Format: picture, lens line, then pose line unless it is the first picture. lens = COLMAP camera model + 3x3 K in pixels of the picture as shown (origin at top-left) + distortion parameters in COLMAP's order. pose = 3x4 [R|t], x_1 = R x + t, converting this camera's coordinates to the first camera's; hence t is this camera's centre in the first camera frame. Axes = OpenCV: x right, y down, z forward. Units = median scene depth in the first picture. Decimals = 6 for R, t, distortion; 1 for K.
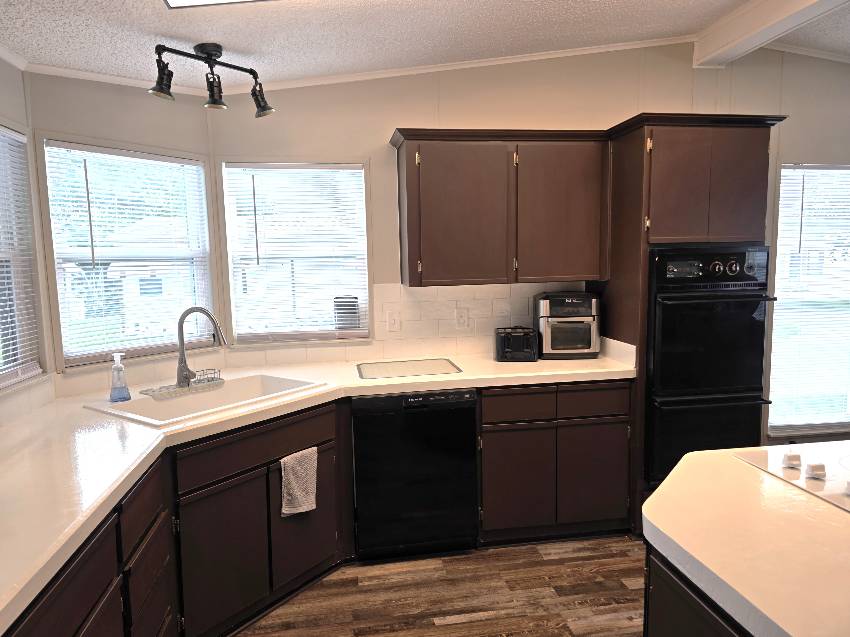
lens RADIAL K [[577.3, 0, 425.5], [0, 577.3, 311.3], [0, 0, 1]] dist [0.067397, -0.053729]
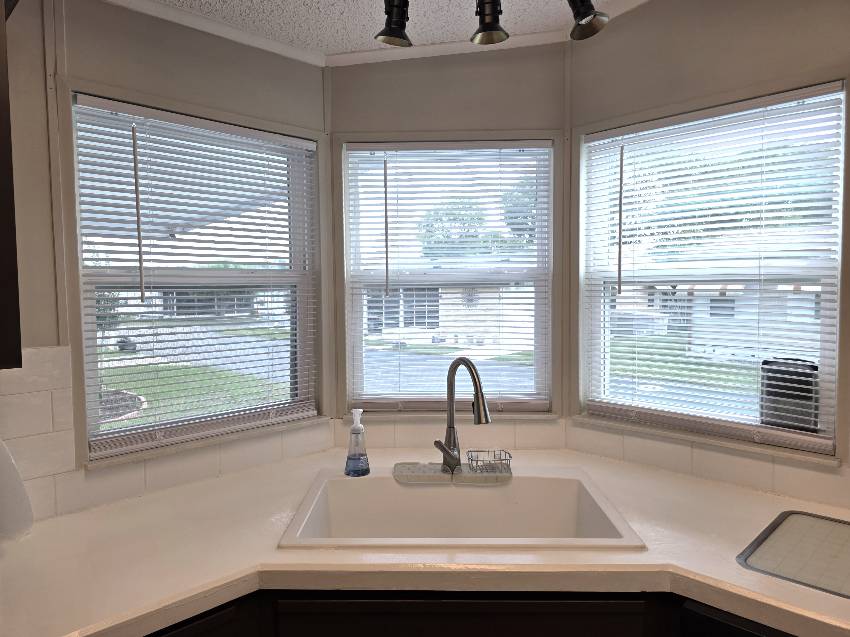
lens RADIAL K [[577.3, 0, 425.5], [0, 577.3, 311.3], [0, 0, 1]] dist [0.067397, -0.053729]
pose [[0.567460, 0.054001, -0.821628, 0.118580], [-0.078897, 0.996822, 0.011025, -0.062702], [0.819612, 0.058568, 0.569917, 0.583480]]
